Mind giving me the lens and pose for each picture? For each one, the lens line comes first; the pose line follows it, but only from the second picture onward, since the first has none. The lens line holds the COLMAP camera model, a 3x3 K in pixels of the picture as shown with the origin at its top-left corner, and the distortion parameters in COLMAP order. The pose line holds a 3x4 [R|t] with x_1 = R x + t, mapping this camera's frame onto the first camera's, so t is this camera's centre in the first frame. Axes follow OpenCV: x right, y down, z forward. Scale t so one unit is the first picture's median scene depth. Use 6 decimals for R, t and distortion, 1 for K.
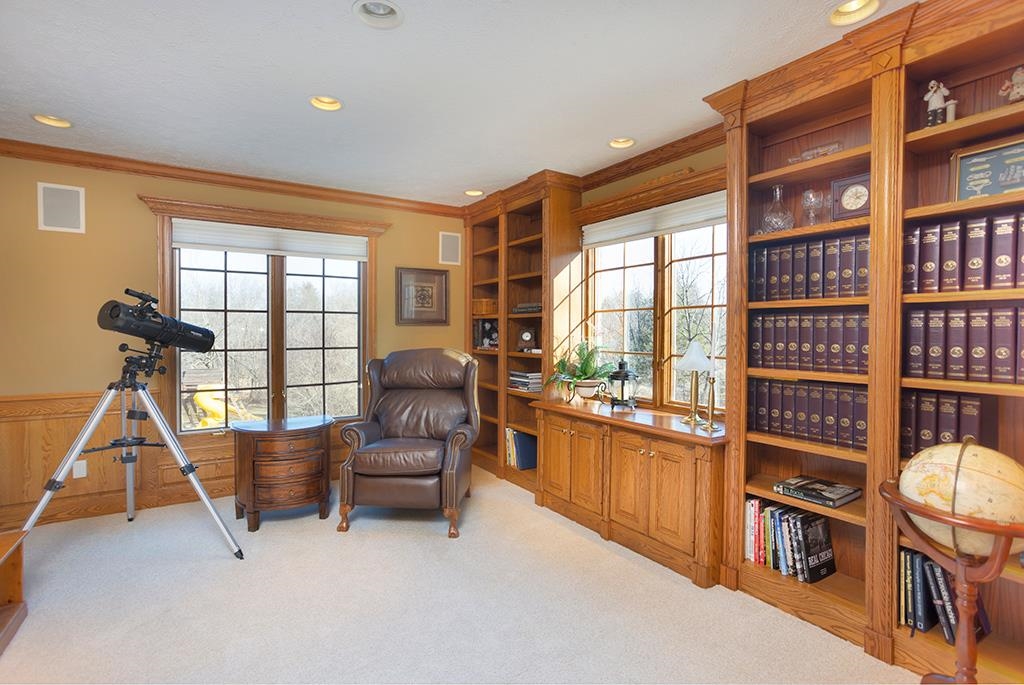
lens RADIAL K [[503.4, 0, 512.0], [0, 503.4, 342.5], [0, 0, 1]] dist [-0.058587, 0.044936]
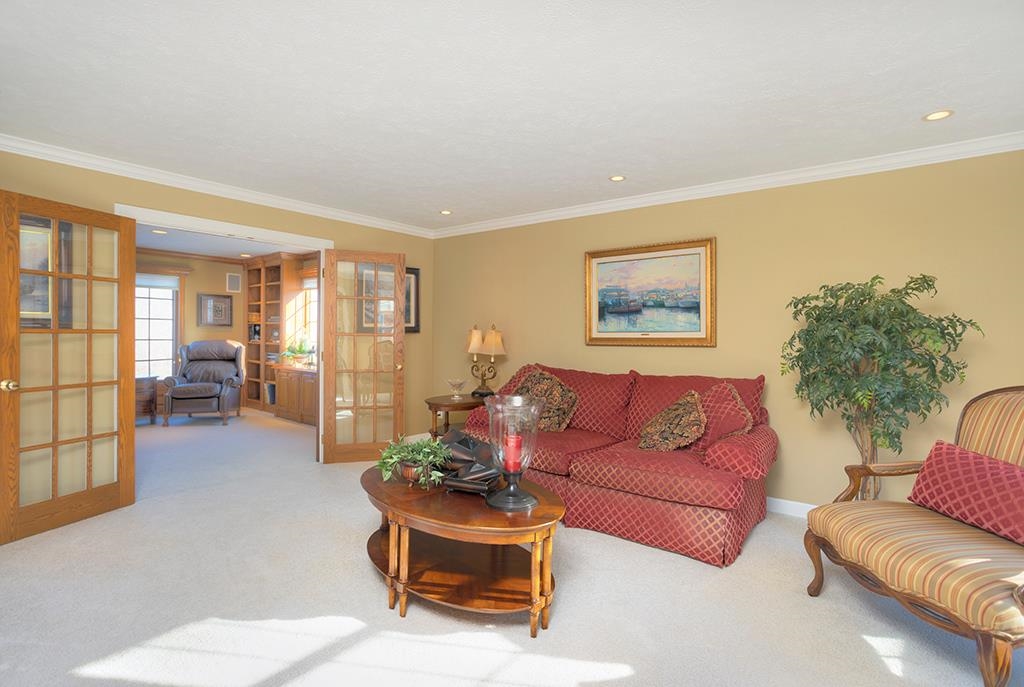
lens RADIAL K [[503.4, 0, 512.0], [0, 503.4, 343.5], [0, 0, 1]] dist [-0.058587, 0.044936]
pose [[0.947708, 0.003124, 0.319123, 0.270786], [-0.001988, 0.999990, -0.003886, 0.028407], [-0.319133, 0.003048, 0.947705, -1.037712]]
